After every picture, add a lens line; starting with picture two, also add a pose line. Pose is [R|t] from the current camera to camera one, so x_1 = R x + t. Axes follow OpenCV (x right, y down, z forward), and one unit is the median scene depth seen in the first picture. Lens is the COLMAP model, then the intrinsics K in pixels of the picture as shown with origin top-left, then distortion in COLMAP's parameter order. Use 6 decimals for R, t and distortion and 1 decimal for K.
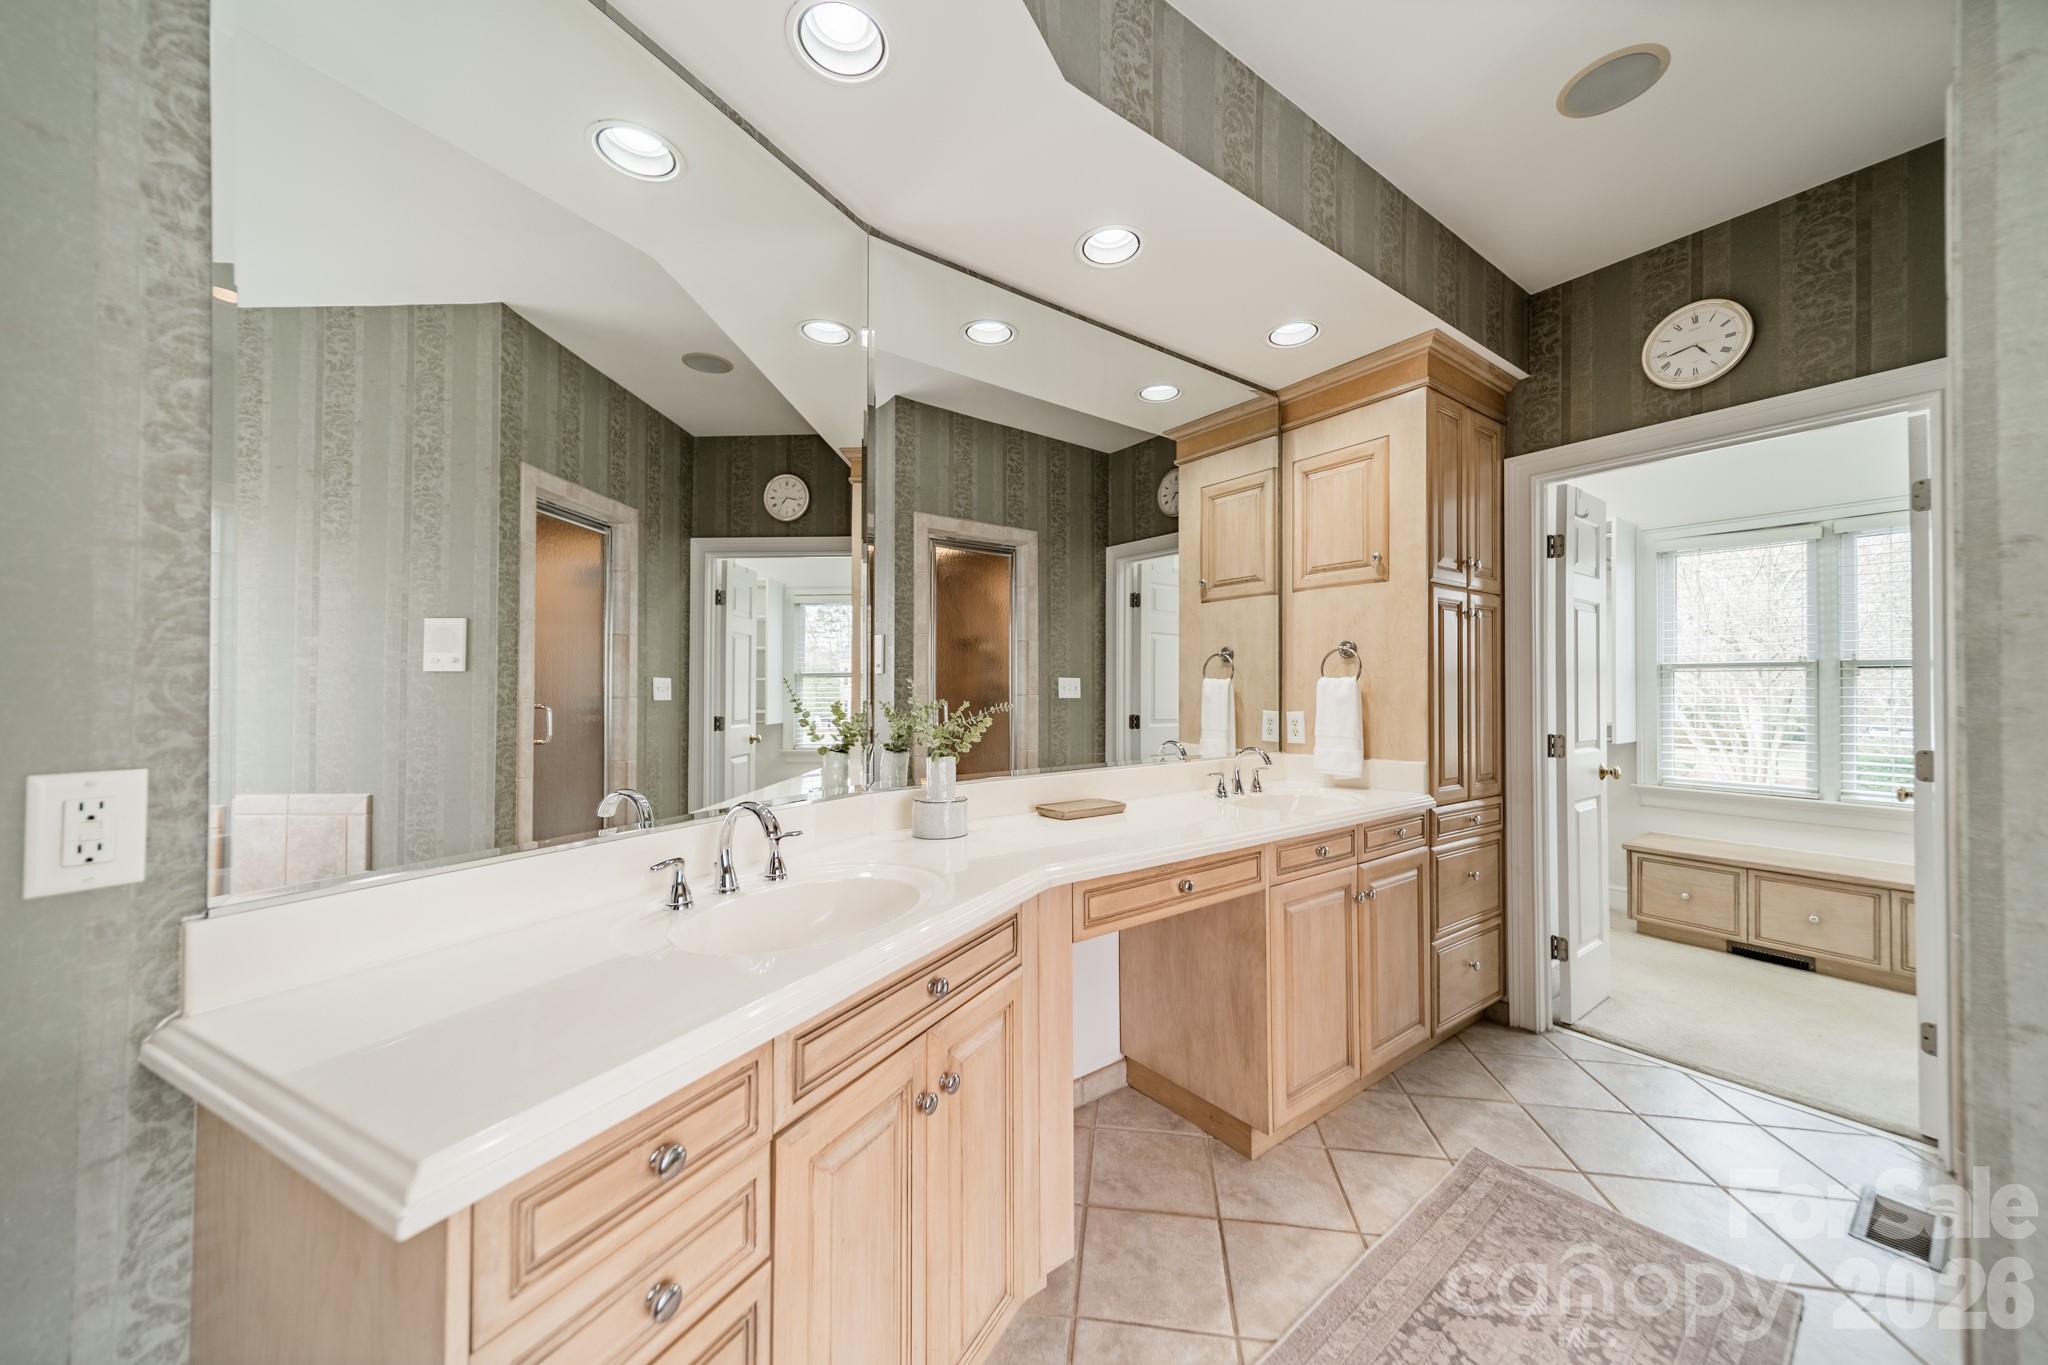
lens RADIAL K [[722.5, 0, 1020.6], [0, 722.5, 680.7], [0, 0, 1]] dist [0.010832, 0.000365]
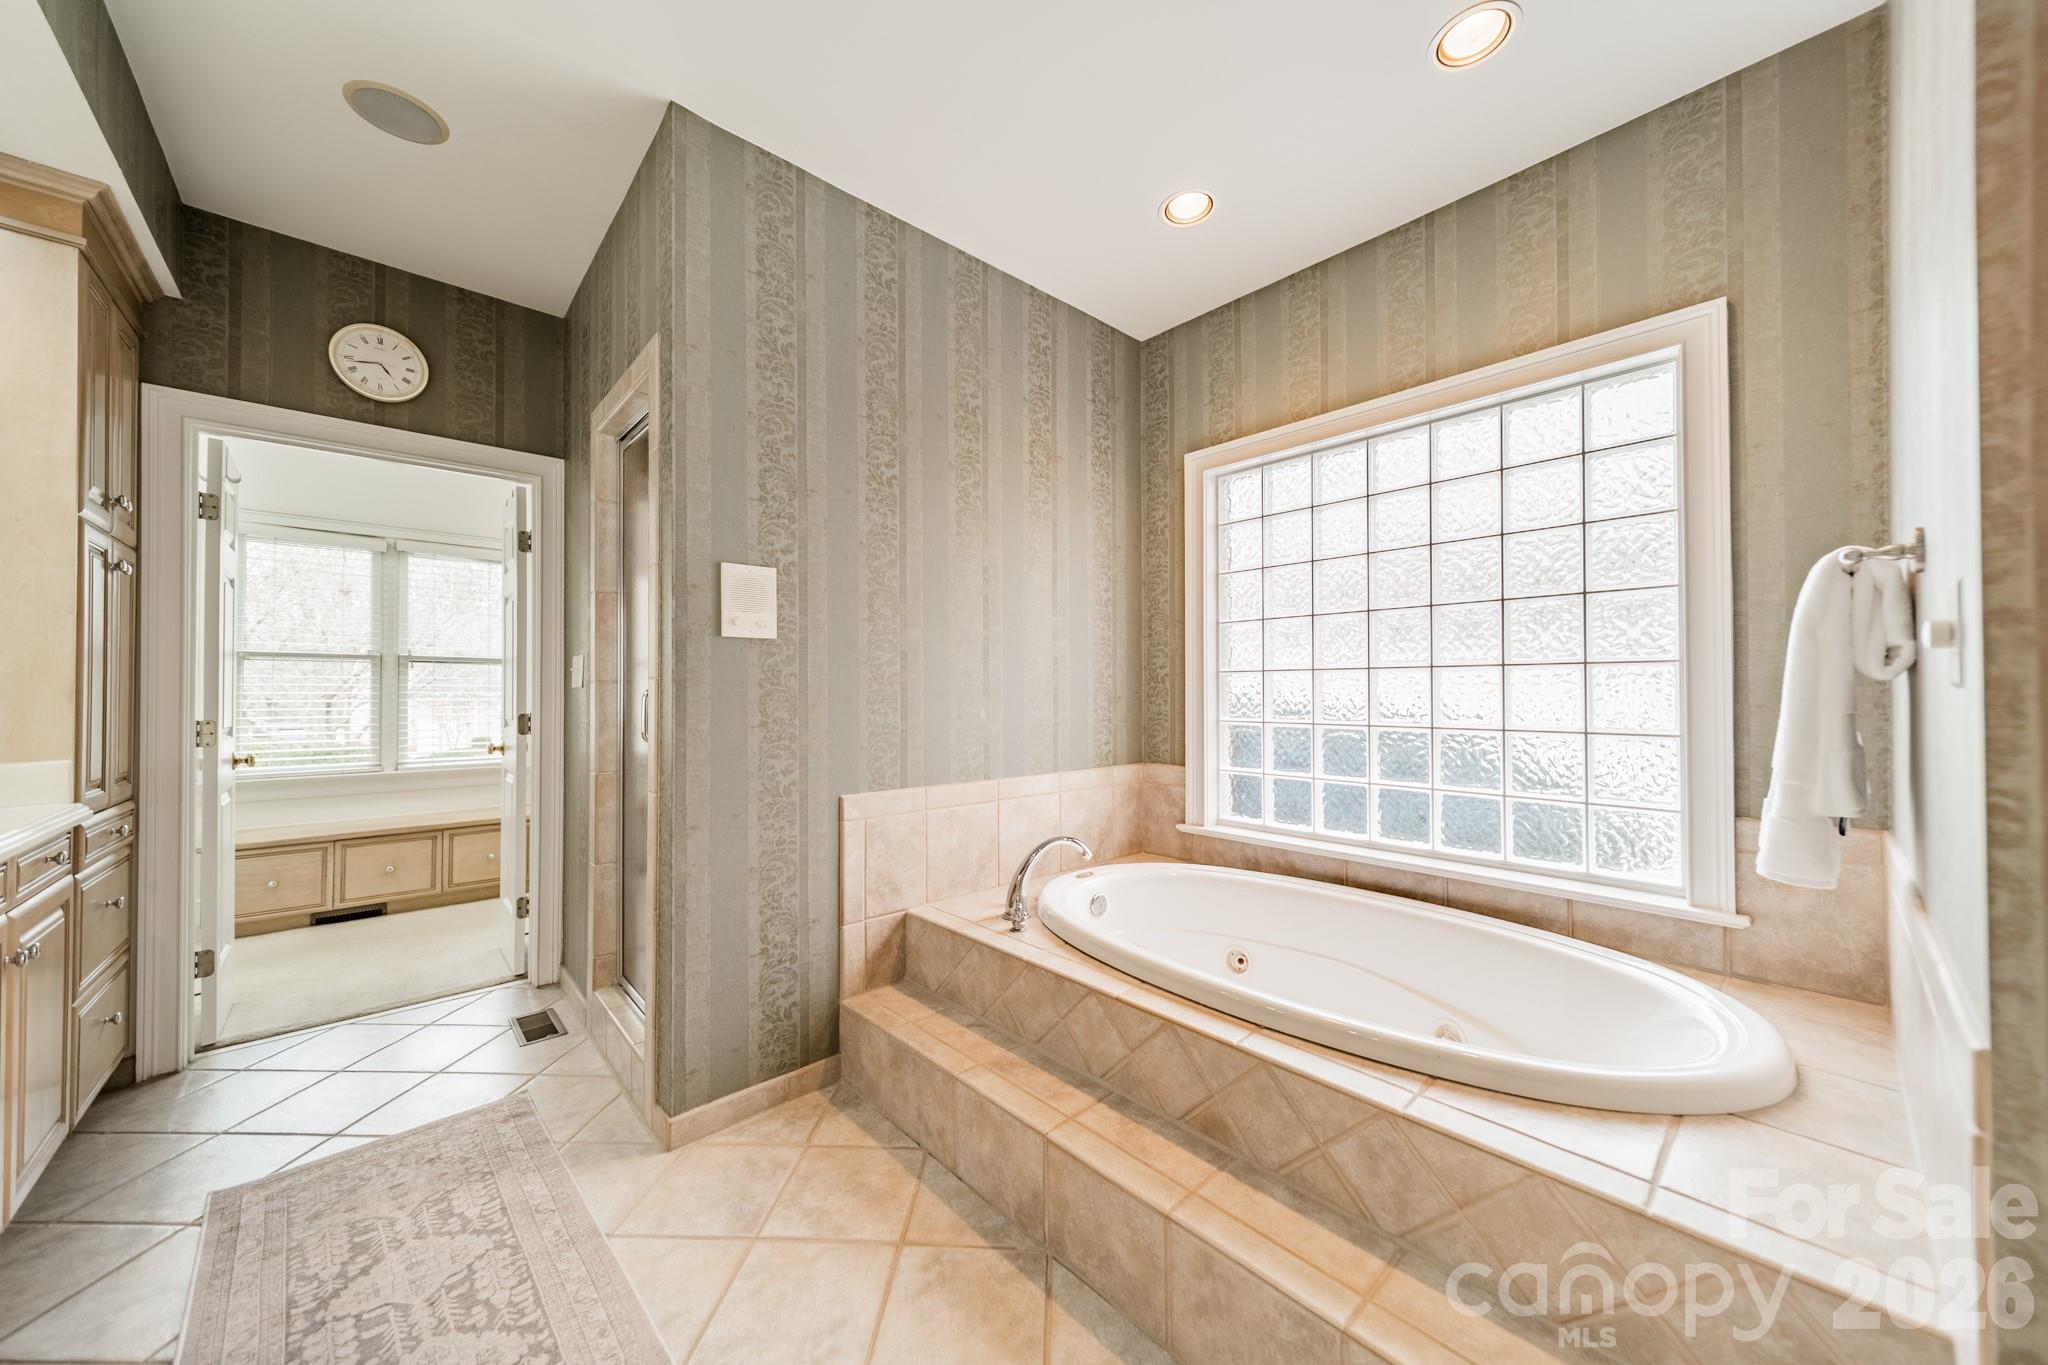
lens RADIAL K [[722.5, 0, 1022.3], [0, 722.5, 683.2], [0, 0, 1]] dist [0.010832, 0.000365]
pose [[-0.088403, 0.008980, 0.996044, -0.253502], [-0.008816, 0.999913, -0.009797, 0.031097], [-0.996046, -0.009647, -0.088316, 0.103392]]
